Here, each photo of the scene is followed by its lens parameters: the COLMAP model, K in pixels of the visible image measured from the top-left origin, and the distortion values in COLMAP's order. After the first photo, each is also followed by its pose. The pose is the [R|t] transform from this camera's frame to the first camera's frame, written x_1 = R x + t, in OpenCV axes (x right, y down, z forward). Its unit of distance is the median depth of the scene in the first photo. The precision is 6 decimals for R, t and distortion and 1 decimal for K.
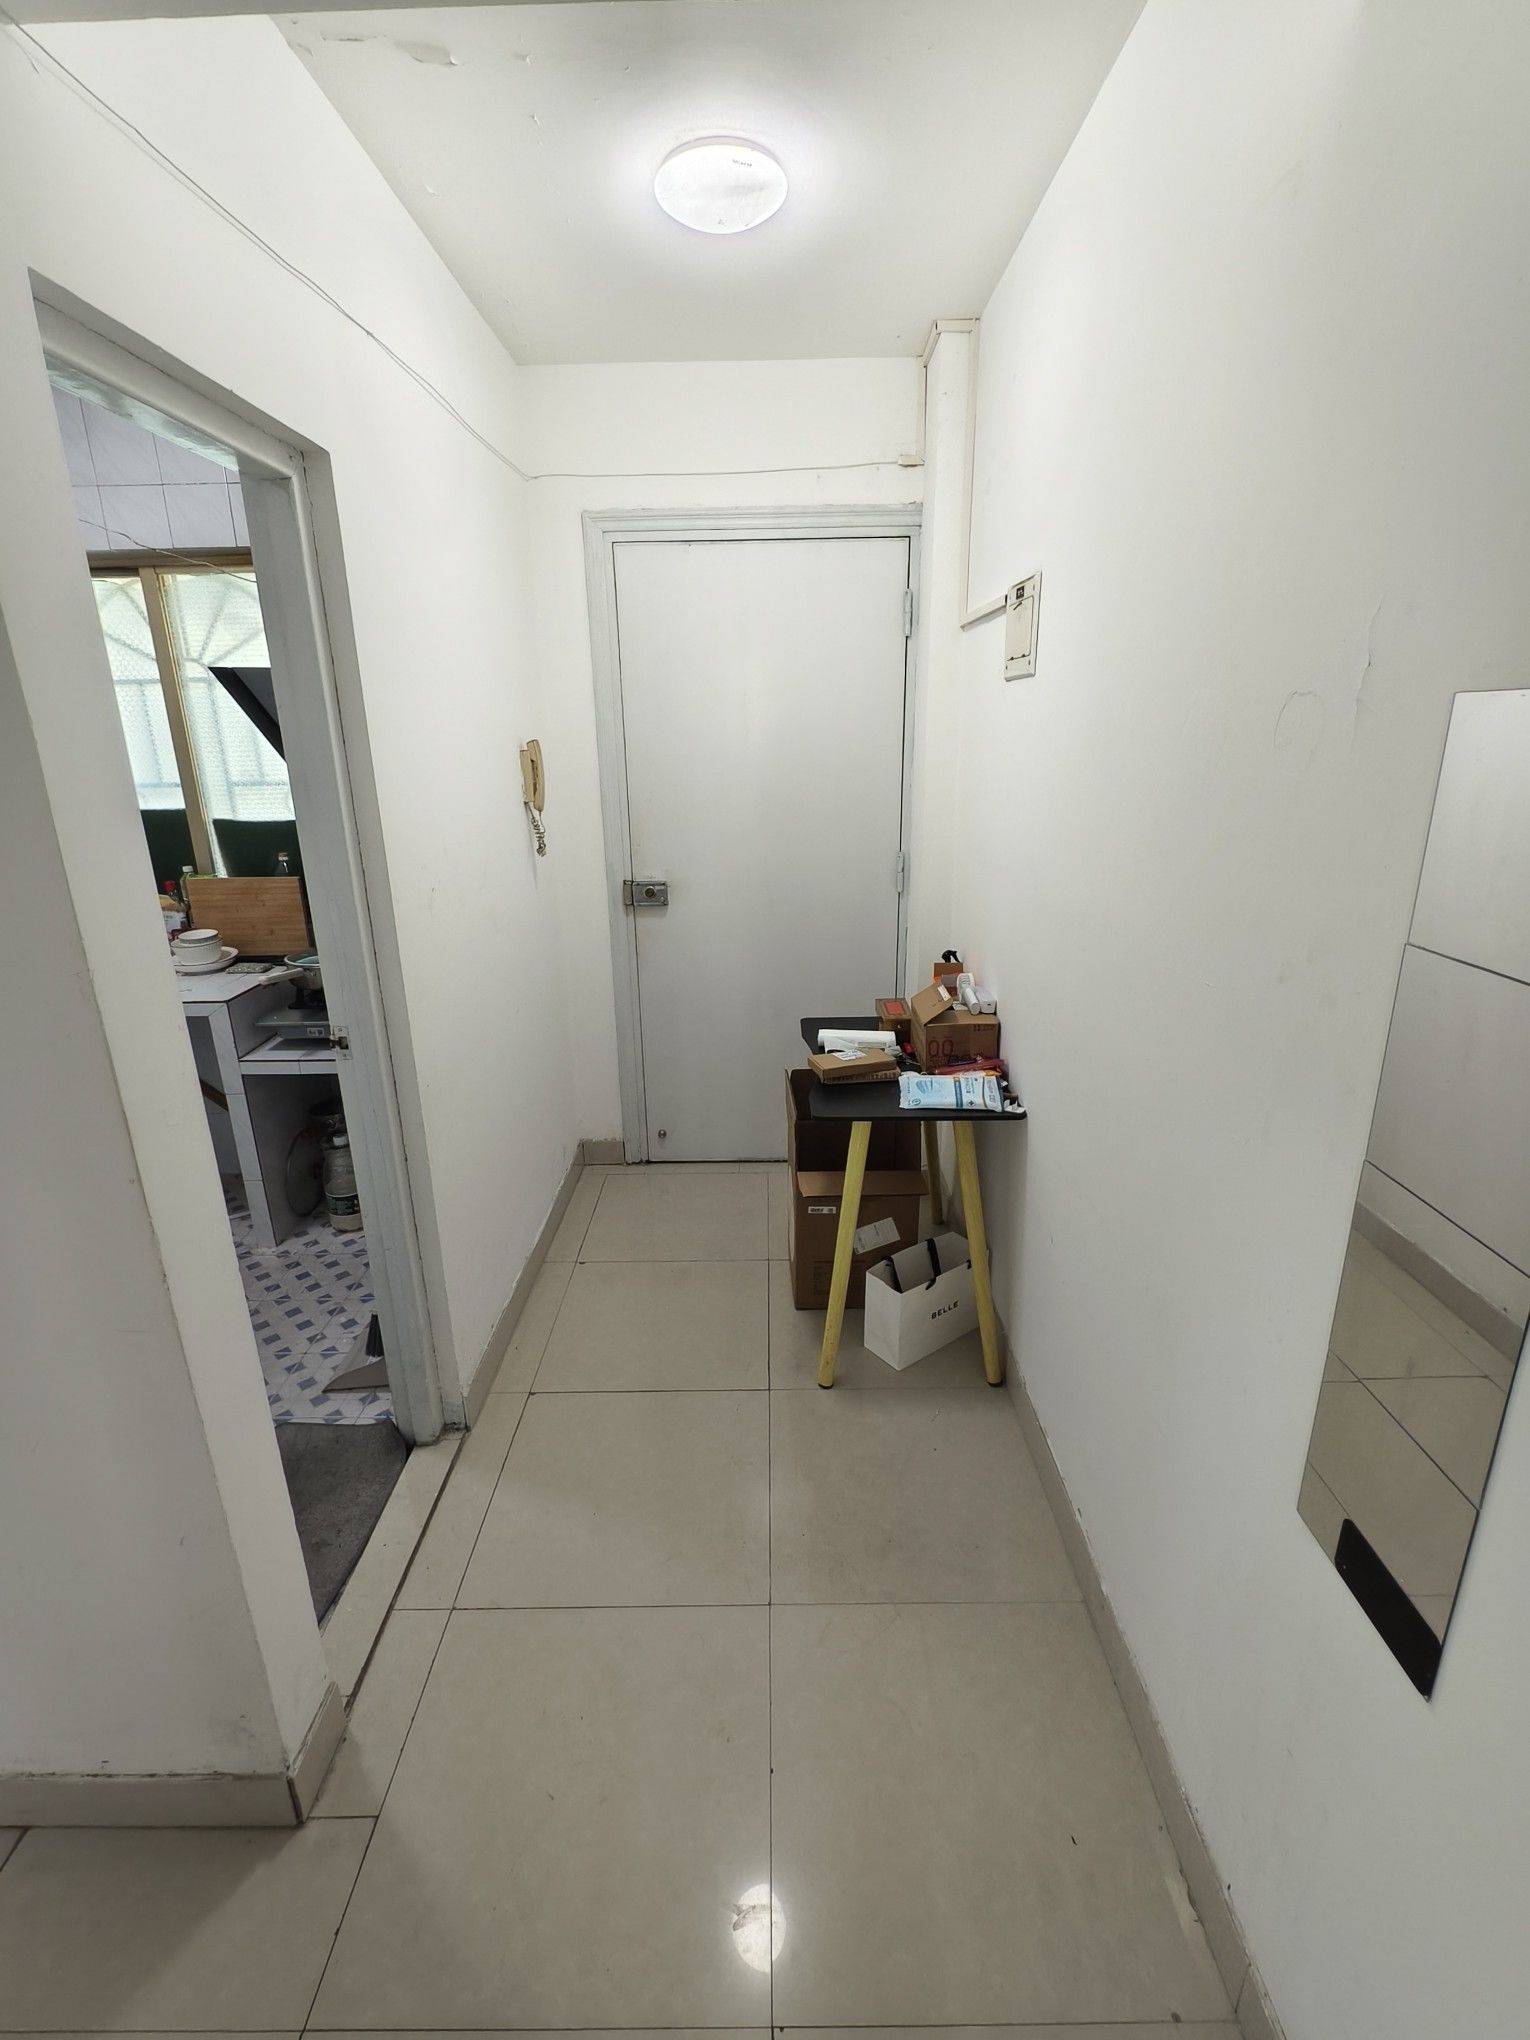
lens RADIAL K [[935.1, 0, 767.9], [0, 935.1, 1017.1], [0, 0, 1]] dist [-0.002523, -0.000278]
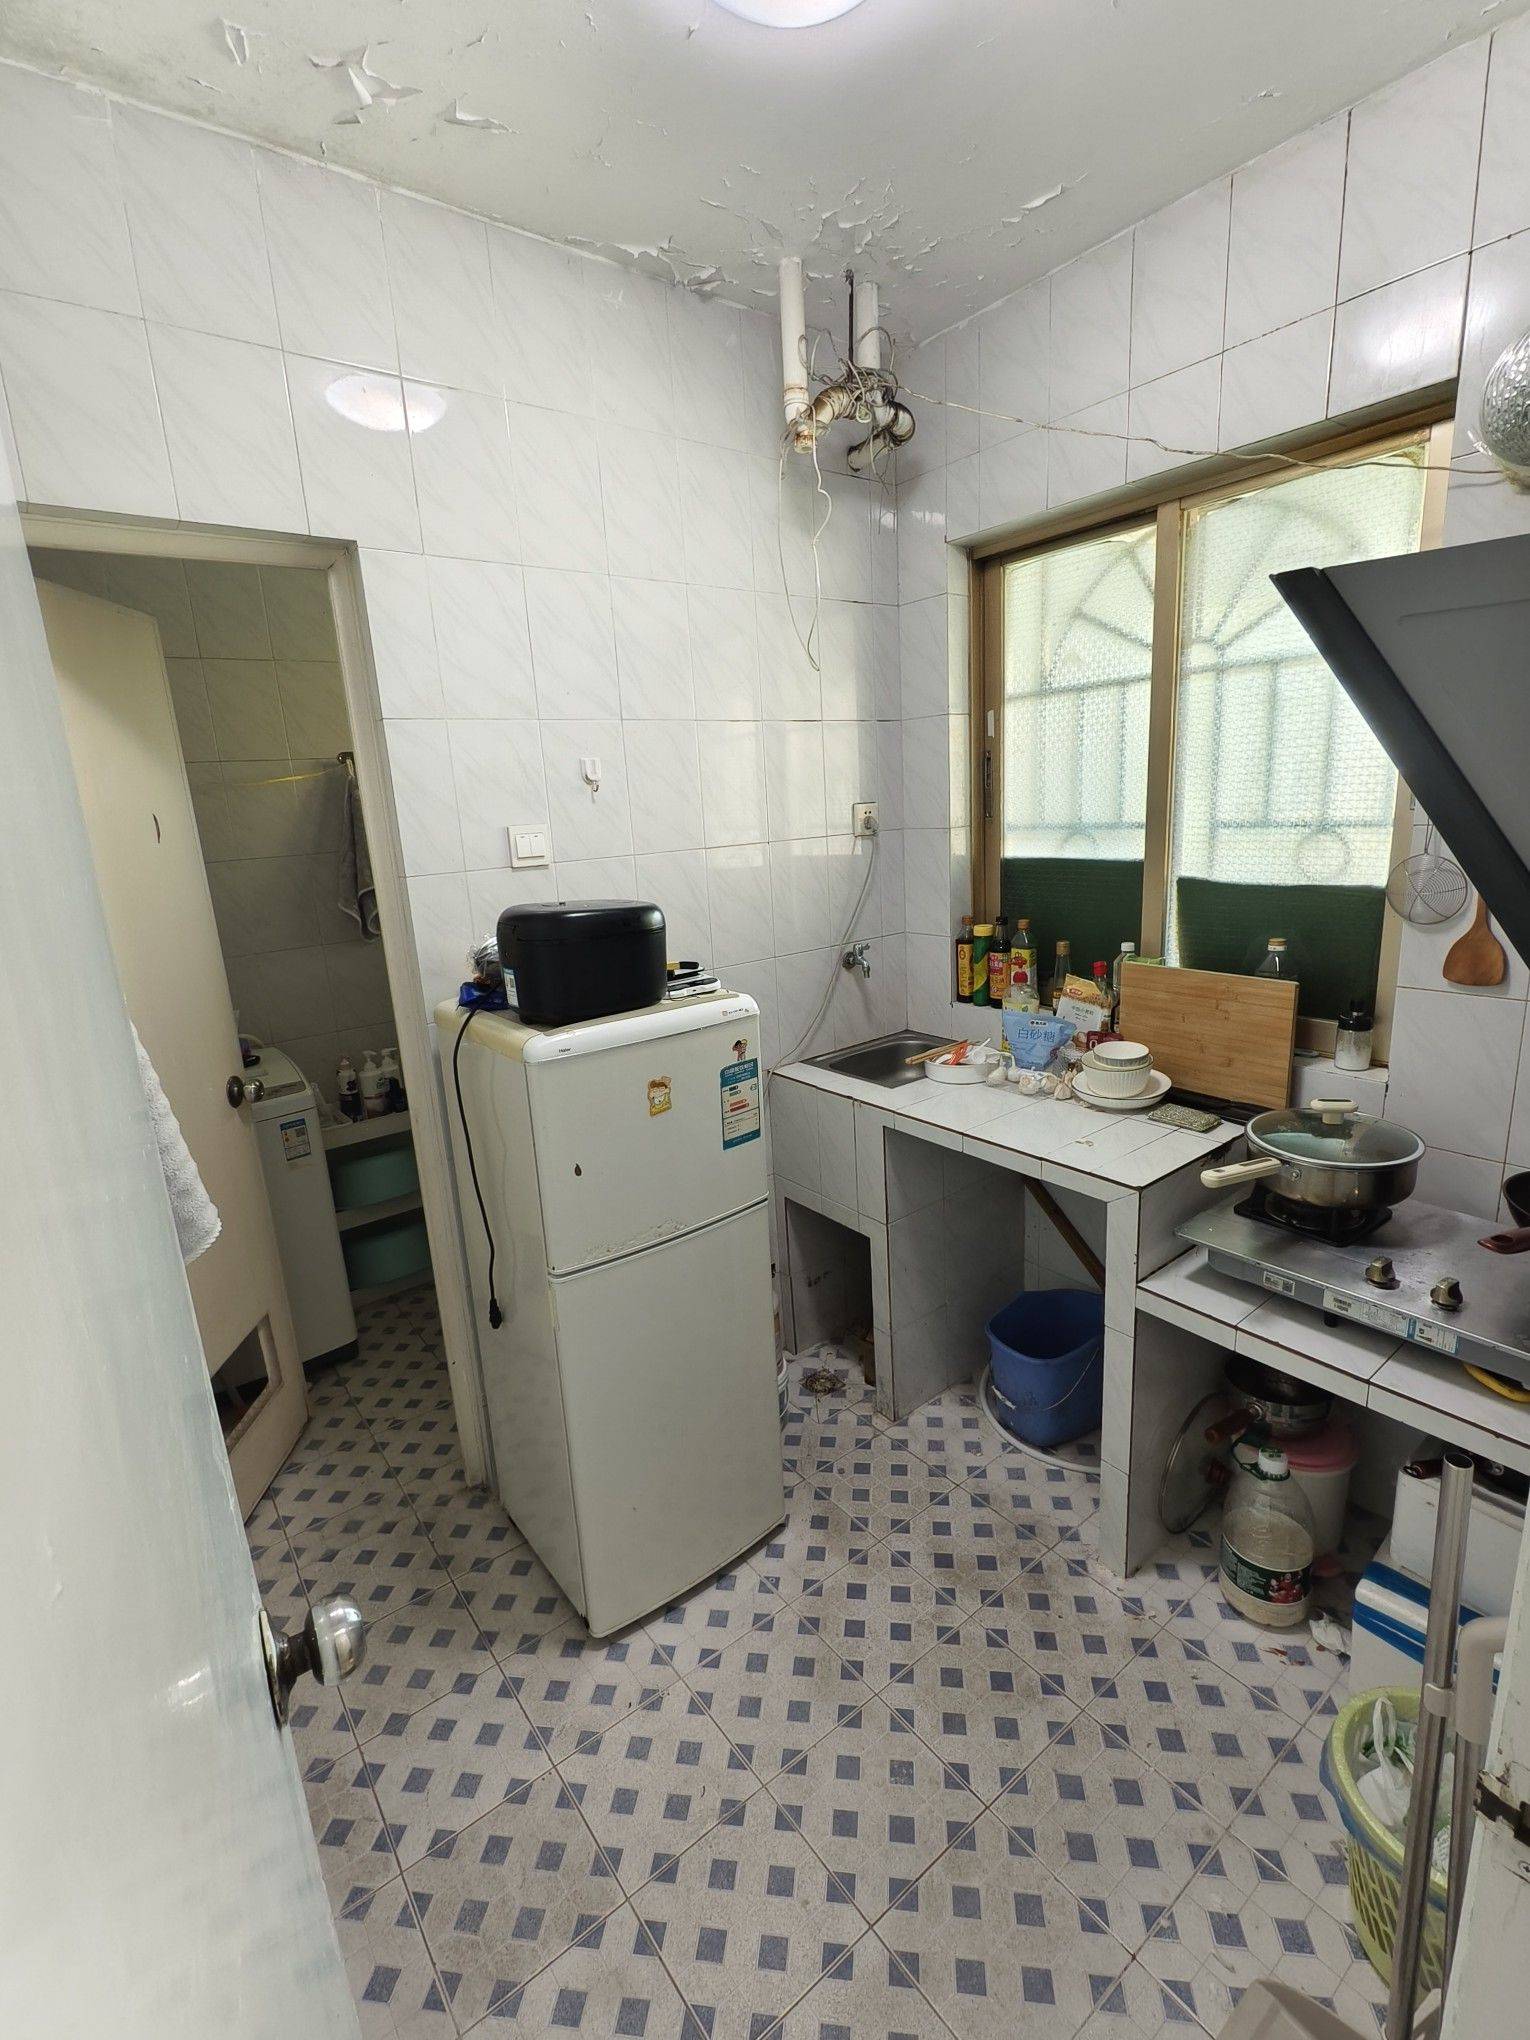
lens RADIAL K [[935.1, 0, 771.4], [0, 935.1, 1018.5], [0, 0, 1]] dist [-0.002523, -0.000278]
pose [[0.611506, 0.166116, -0.773606, -0.245056], [-0.196132, 0.979023, 0.055190, -0.094968], [0.766546, 0.117980, 0.631259, 0.377815]]
